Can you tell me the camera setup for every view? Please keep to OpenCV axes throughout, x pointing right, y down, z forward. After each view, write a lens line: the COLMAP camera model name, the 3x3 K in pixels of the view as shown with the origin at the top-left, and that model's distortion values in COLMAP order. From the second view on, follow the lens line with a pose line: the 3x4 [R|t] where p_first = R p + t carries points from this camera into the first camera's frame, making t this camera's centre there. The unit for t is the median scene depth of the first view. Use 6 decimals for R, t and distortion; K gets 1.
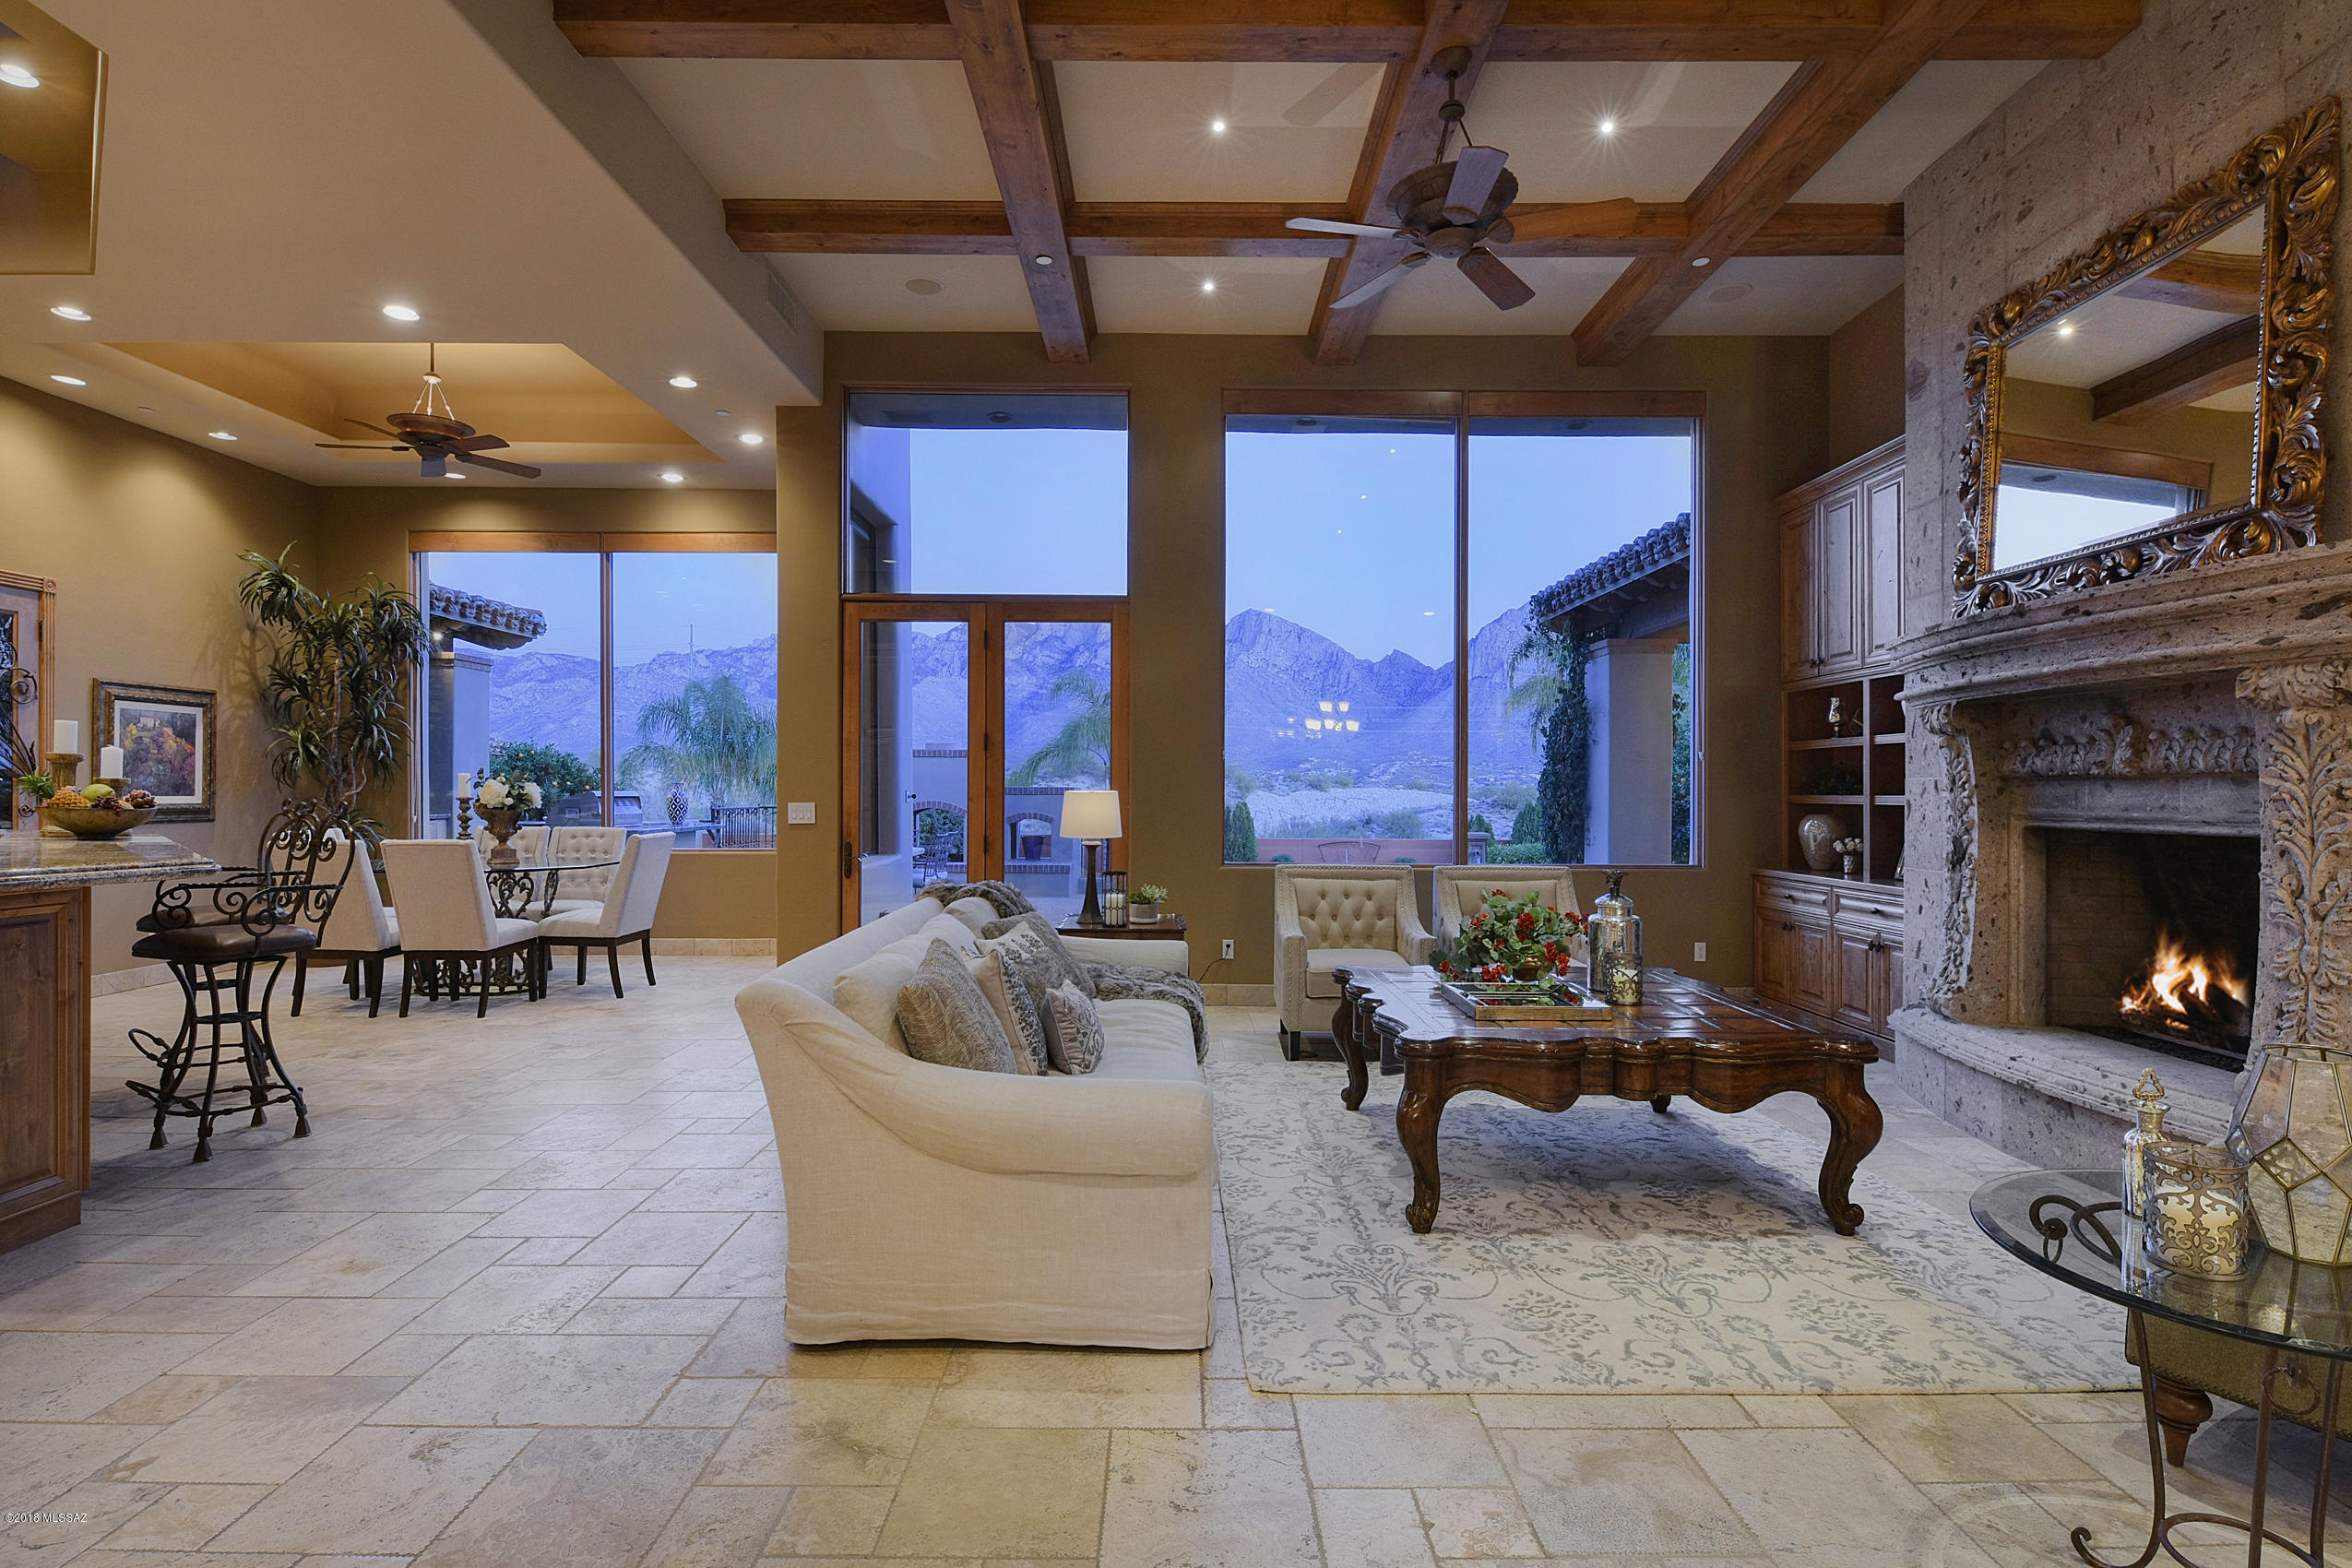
lens RADIAL K [[1180.0, 0, 1042.4], [0, 1180.0, 786.7], [0, 0, 1]] dist [-0.004142, -0.012337]
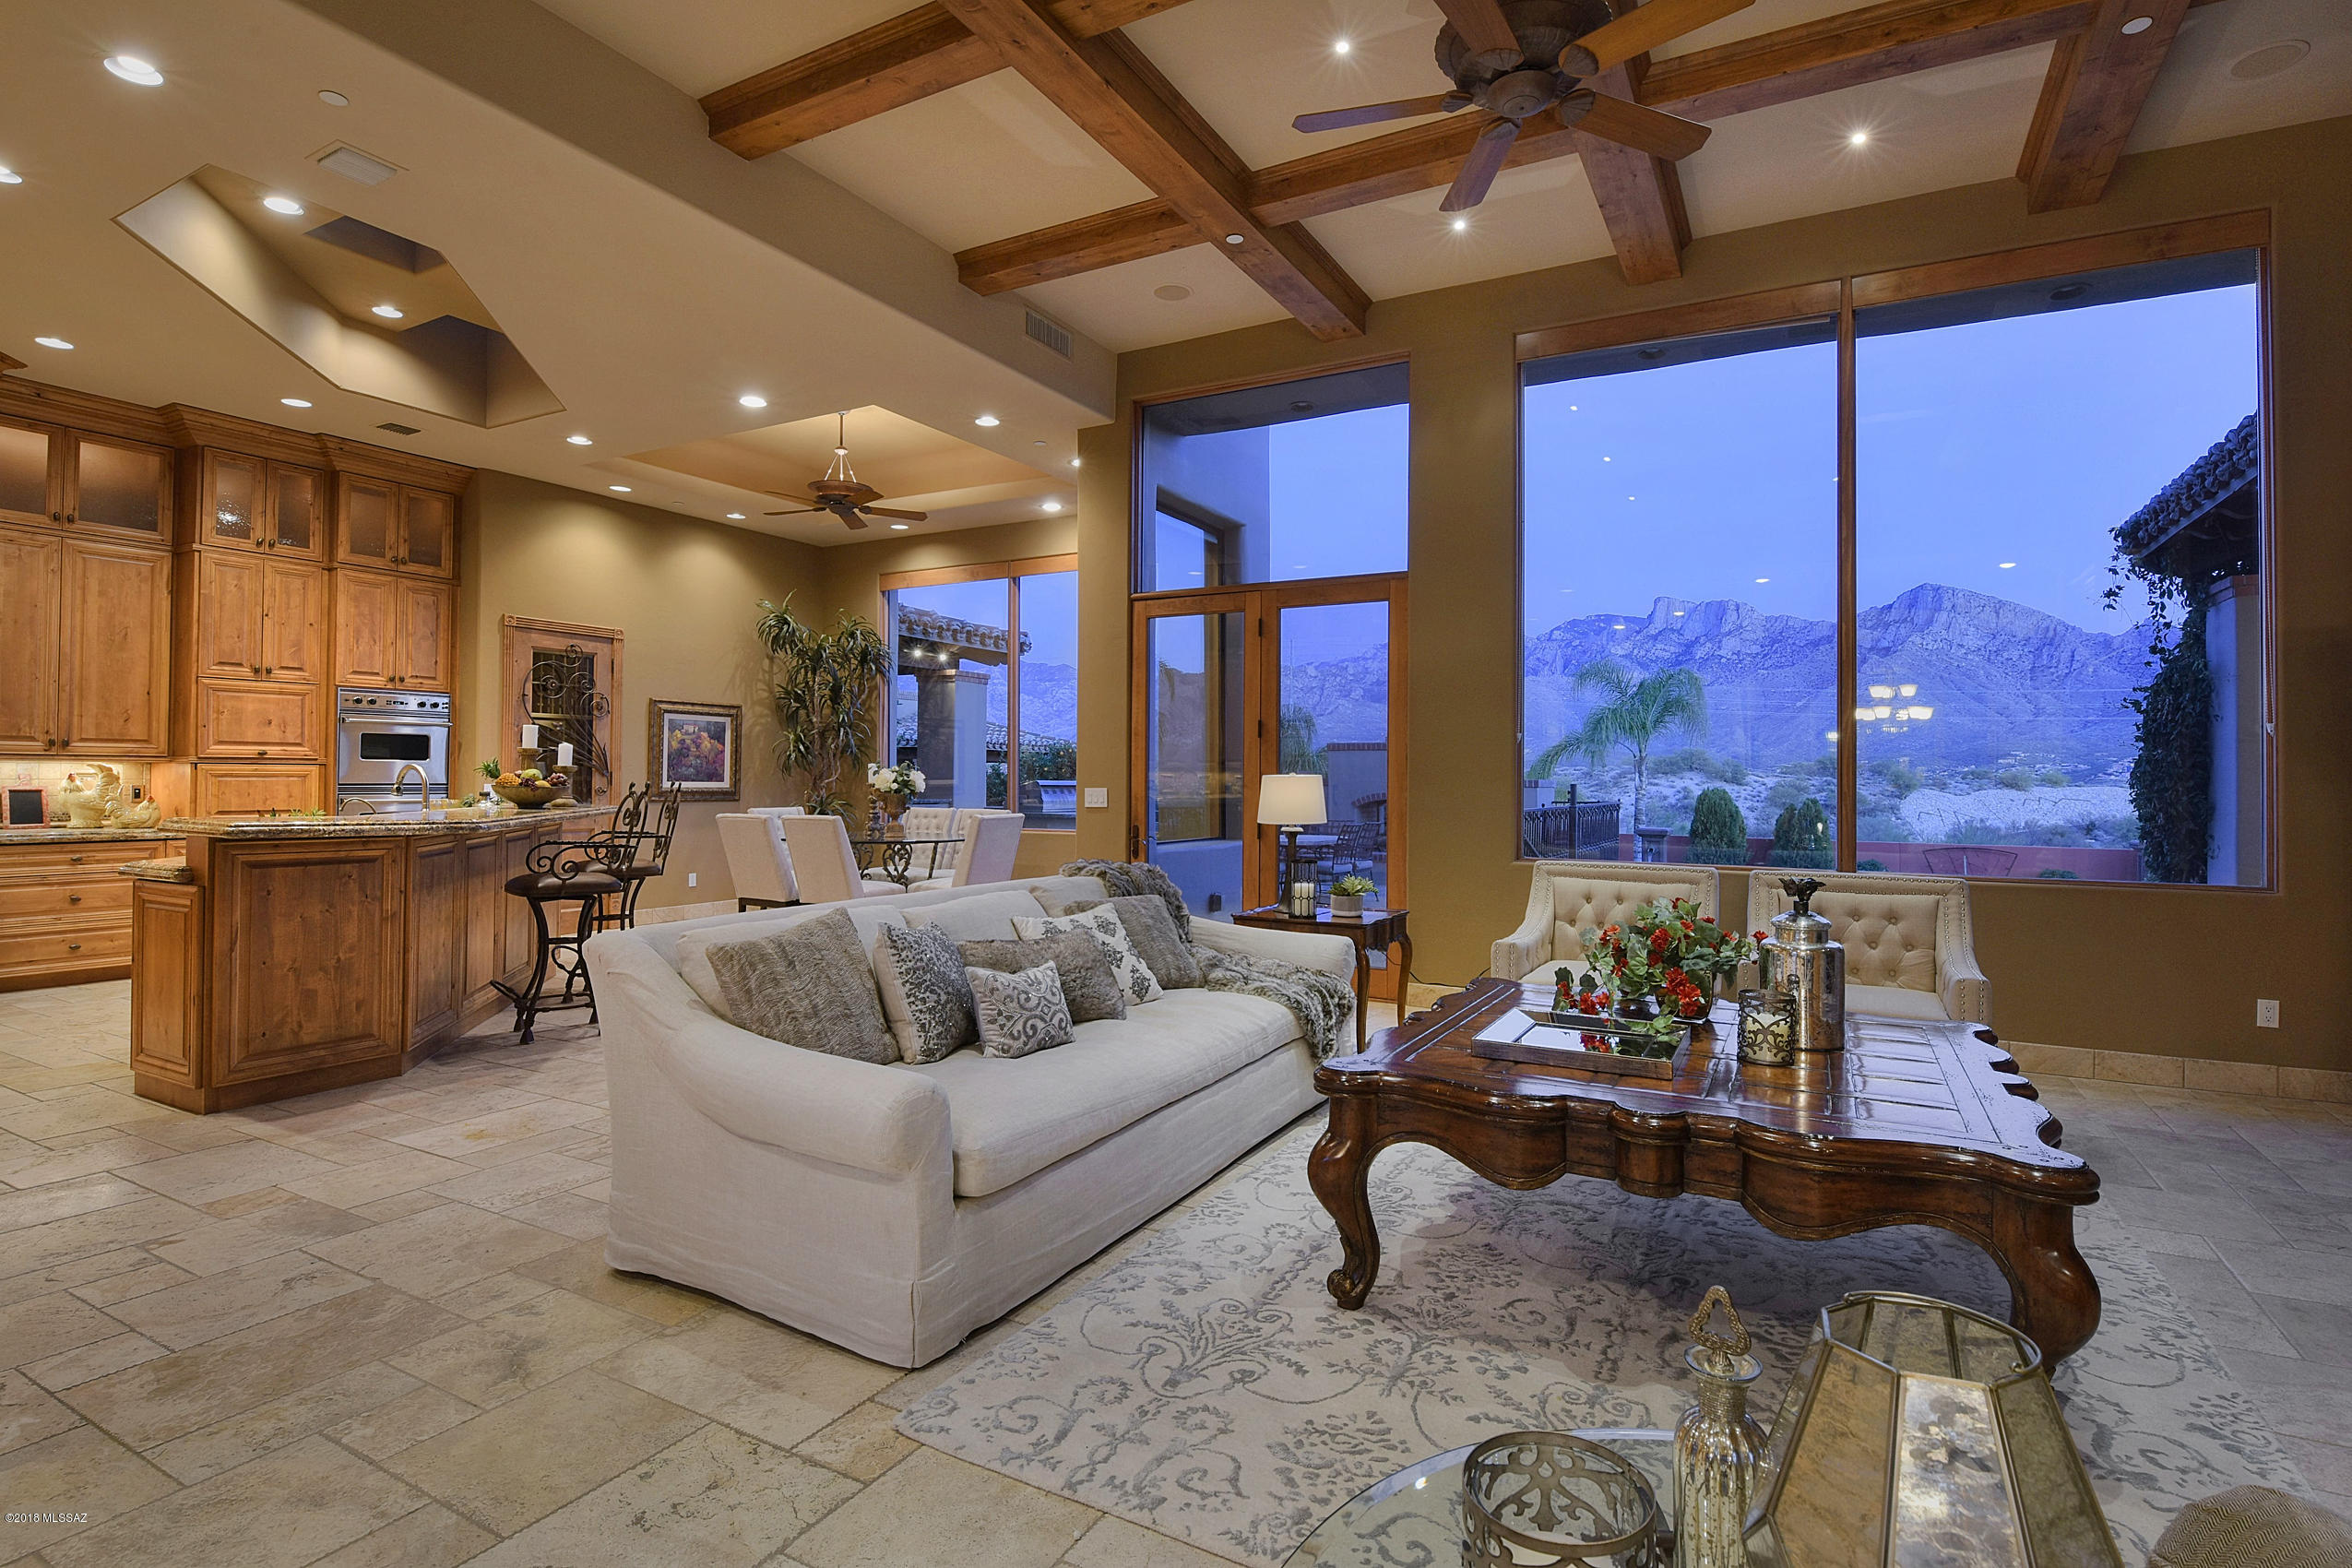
lens RADIAL K [[1061.3, 0, 1081.3], [0, 1061.3, 769.8], [0, 0, 1]] dist [0.000004, -0.010459]
pose [[0.876213, -0.003518, -0.481911, 0.277272], [-0.002726, 0.999921, -0.012256, 0.009012], [0.481916, 0.012052, 0.876134, 0.143031]]
